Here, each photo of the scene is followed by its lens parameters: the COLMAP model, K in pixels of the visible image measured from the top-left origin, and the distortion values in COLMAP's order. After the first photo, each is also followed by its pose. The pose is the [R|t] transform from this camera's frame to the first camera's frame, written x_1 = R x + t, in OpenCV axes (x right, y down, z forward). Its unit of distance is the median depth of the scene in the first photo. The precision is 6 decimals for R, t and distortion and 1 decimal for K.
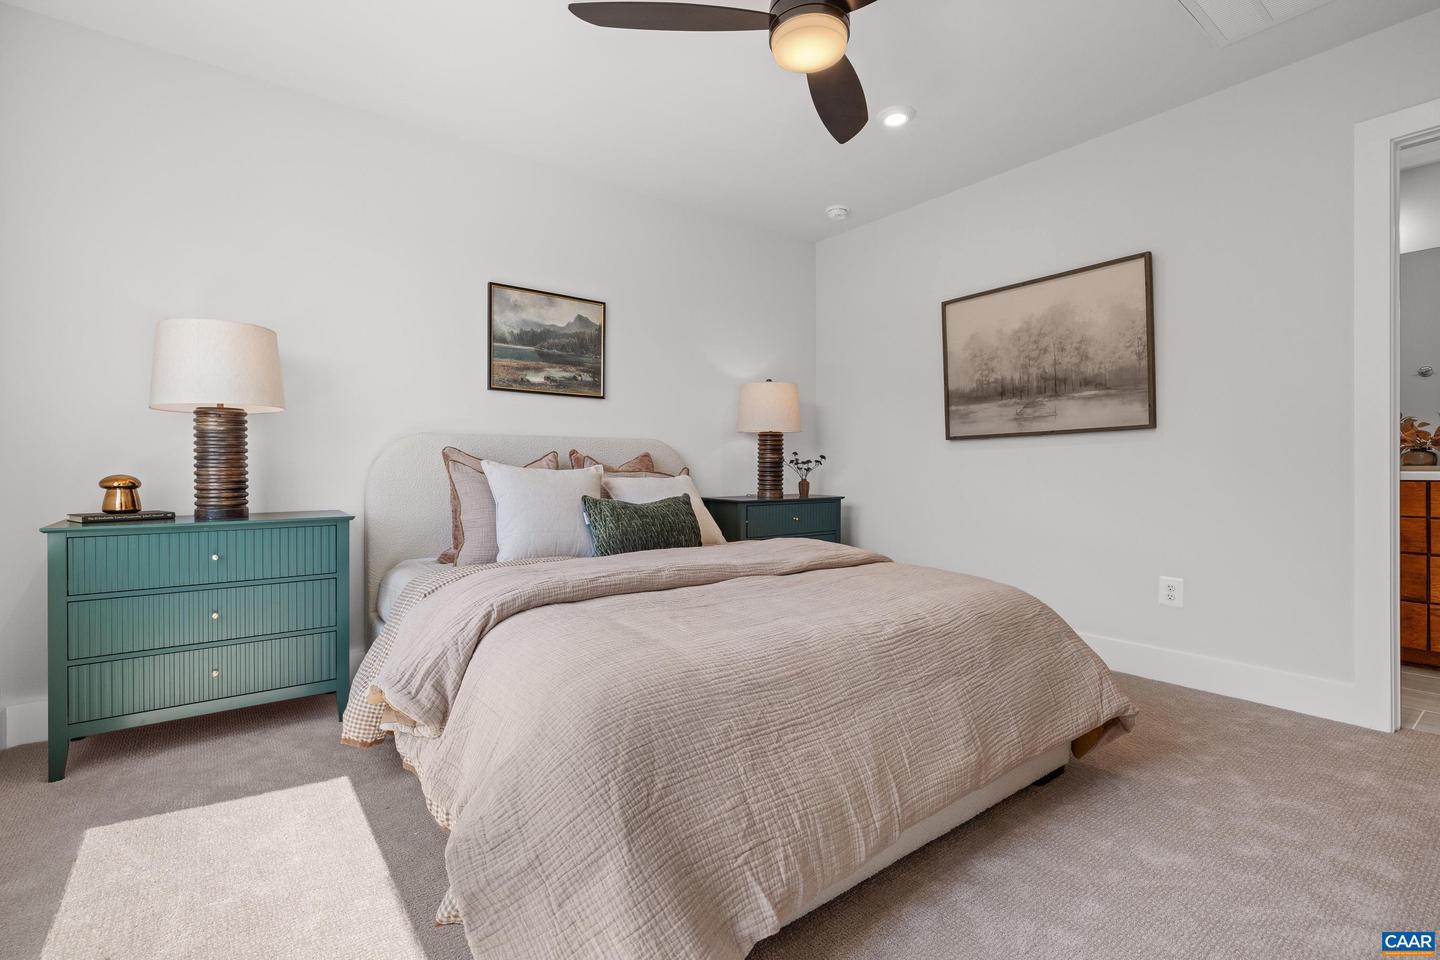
lens RADIAL K [[655.7, 0, 713.7], [0, 655.7, 476.9], [0, 0, 1]] dist [-0.001848, -0.000699]
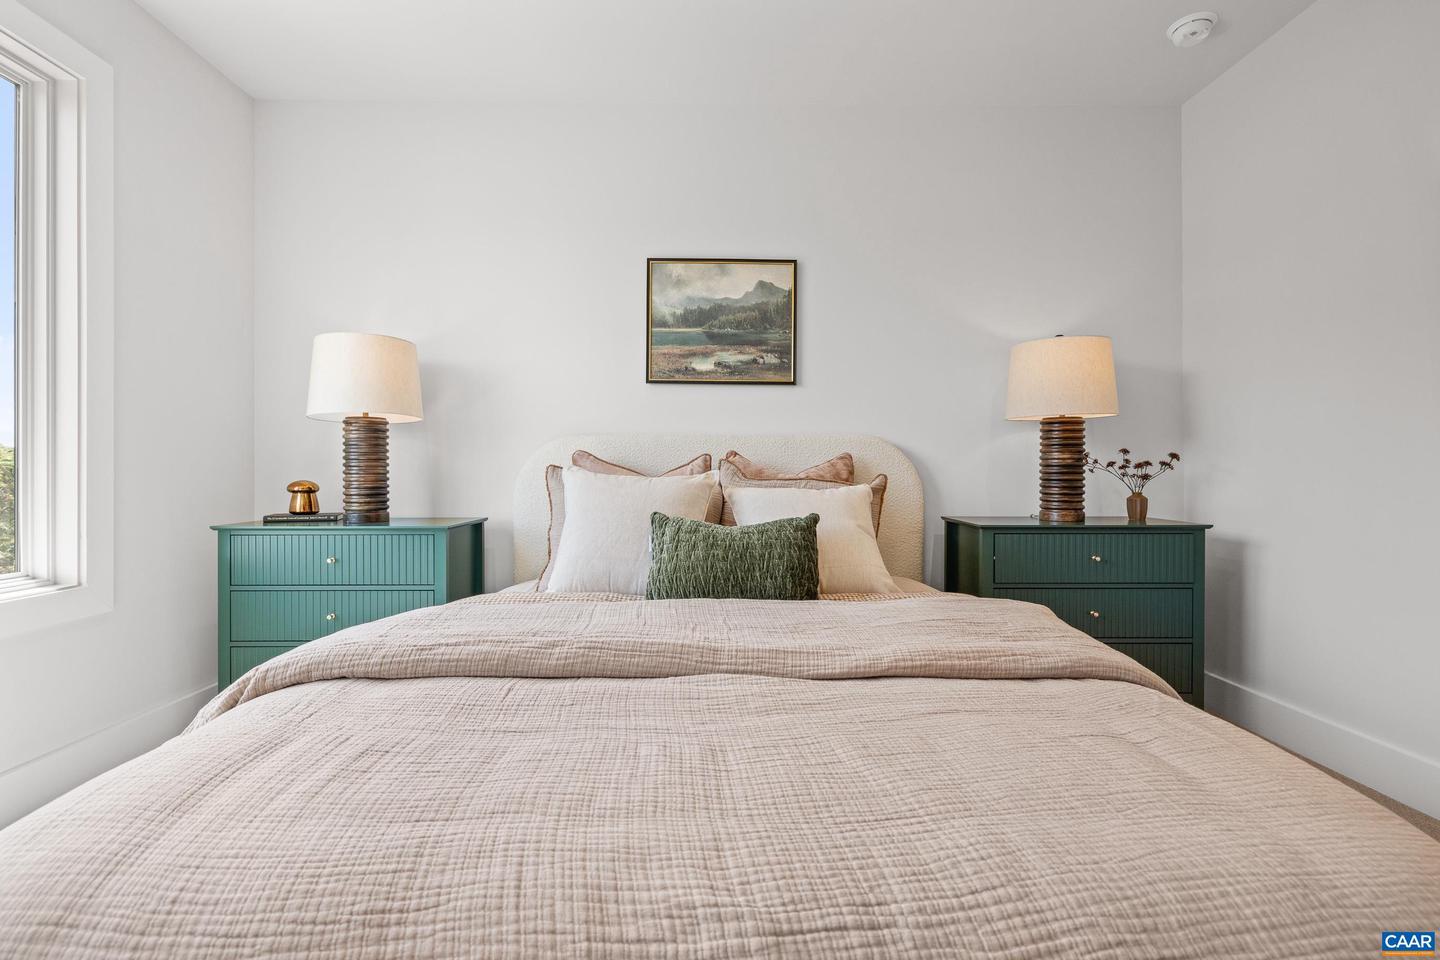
lens RADIAL K [[655.7, 0, 723.4], [0, 655.7, 473.1], [0, 0, 1]] dist [-0.001848, -0.000699]
pose [[0.803019, 0.000552, -0.595953, 0.239462], [-0.008187, 0.999915, -0.010106, -0.006994], [0.595897, 0.012994, 0.802955, 0.354228]]
